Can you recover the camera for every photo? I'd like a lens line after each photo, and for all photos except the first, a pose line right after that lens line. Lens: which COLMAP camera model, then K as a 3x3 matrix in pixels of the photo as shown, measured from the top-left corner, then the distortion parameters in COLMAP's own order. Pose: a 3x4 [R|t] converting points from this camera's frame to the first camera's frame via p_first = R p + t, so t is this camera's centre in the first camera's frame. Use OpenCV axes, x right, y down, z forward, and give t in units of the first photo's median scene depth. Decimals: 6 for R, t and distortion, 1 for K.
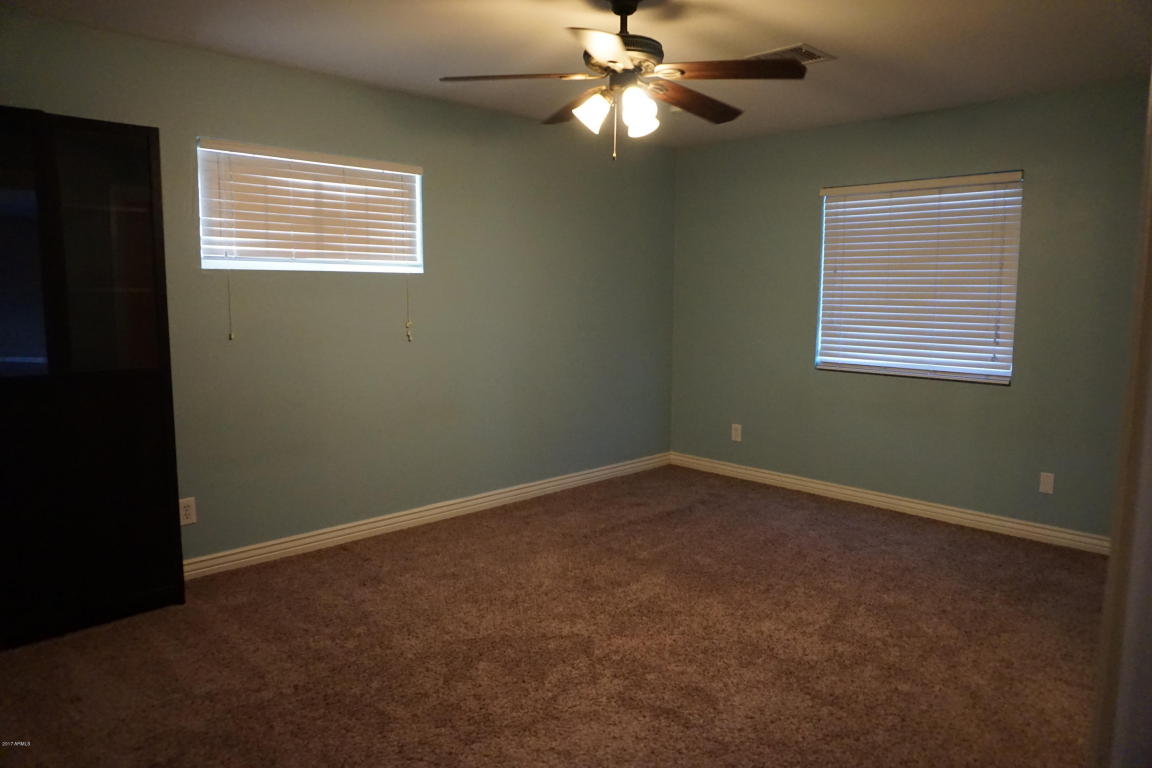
lens RADIAL K [[767.7, 0, 577.9], [0, 767.7, 380.5], [0, 0, 1]] dist [-0.049526, 0.029753]
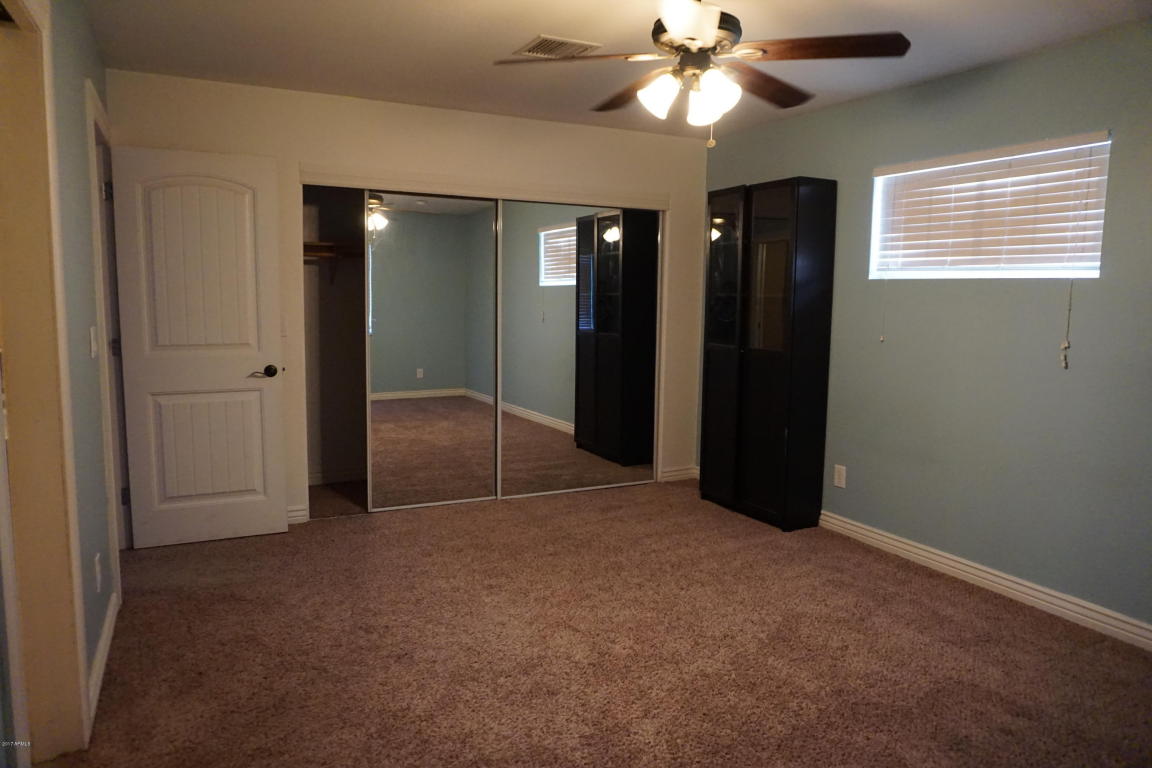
lens RADIAL K [[788.5, 0, 562.1], [0, 788.5, 372.8], [0, 0, 1]] dist [-0.053019, 0.038927]
pose [[-0.328654, 0.091073, -0.940049, 0.750561], [-0.123055, 0.982726, 0.138229, -0.103880], [0.936399, 0.161107, -0.311770, 0.875193]]
